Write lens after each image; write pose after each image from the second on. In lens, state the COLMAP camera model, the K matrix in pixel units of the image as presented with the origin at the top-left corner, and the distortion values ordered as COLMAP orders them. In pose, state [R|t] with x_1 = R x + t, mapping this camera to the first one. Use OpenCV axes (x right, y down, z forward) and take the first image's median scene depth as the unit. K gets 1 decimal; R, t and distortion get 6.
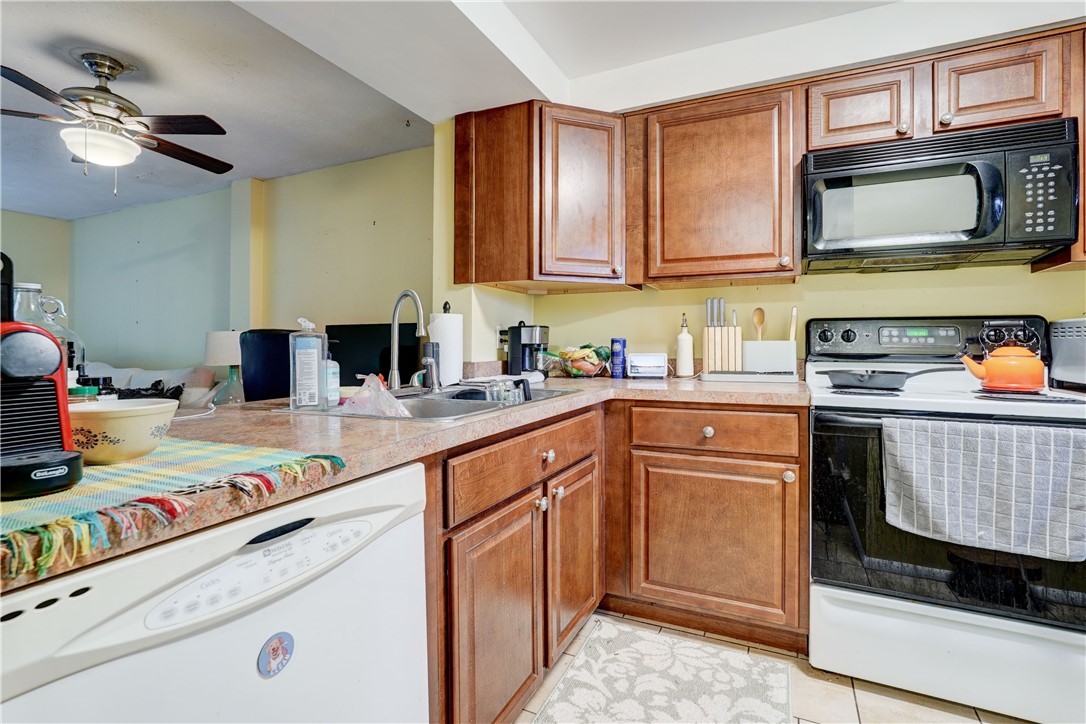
lens RADIAL K [[514.3, 0, 537.8], [0, 514.3, 343.5], [0, 0, 1]] dist [0.001493, 0.001775]
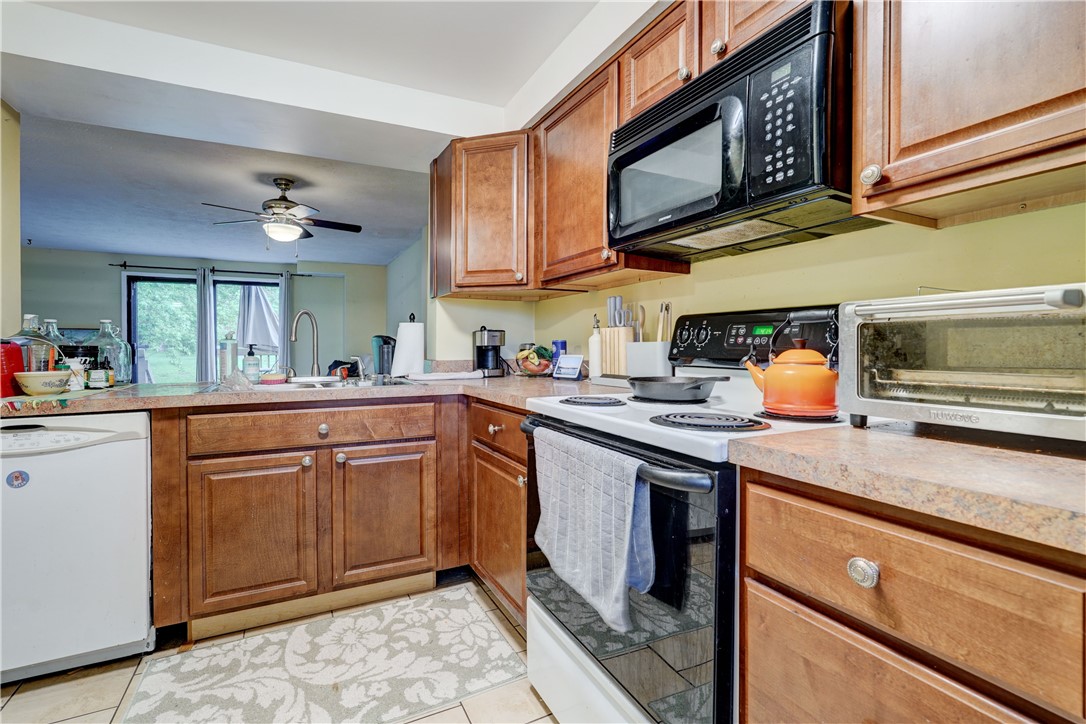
lens RADIAL K [[498.4, 0, 536.7], [0, 498.4, 351.8], [0, 0, 1]] dist [-0.001052, 0.001209]
pose [[0.786257, 0.006558, -0.617865, 1.045796], [0.002057, 0.999910, 0.013232, -0.000072], [0.617896, -0.011675, 0.786173, 0.259975]]
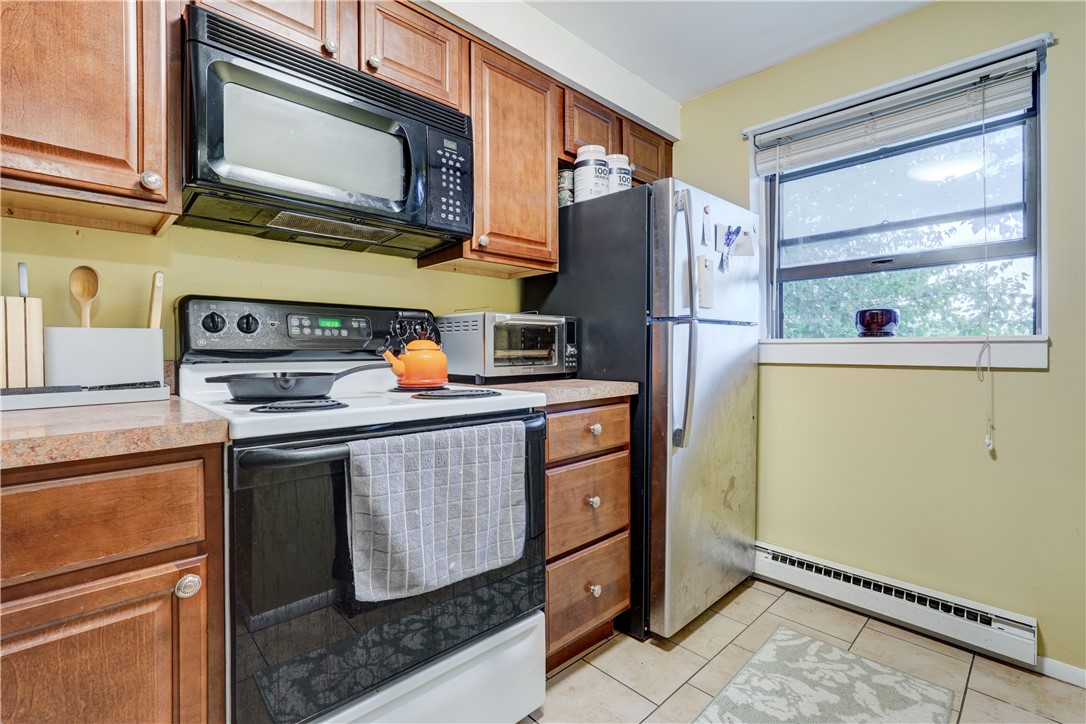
lens RADIAL K [[498.4, 0, 536.7], [0, 498.4, 351.8], [0, 0, 1]] dist [-0.001052, 0.001209]
pose [[0.357811, -0.005621, 0.933777, 0.145120], [0.003643, 0.999983, 0.004624, 0.024225], [-0.933787, 0.001748, 0.357825, 0.477857]]
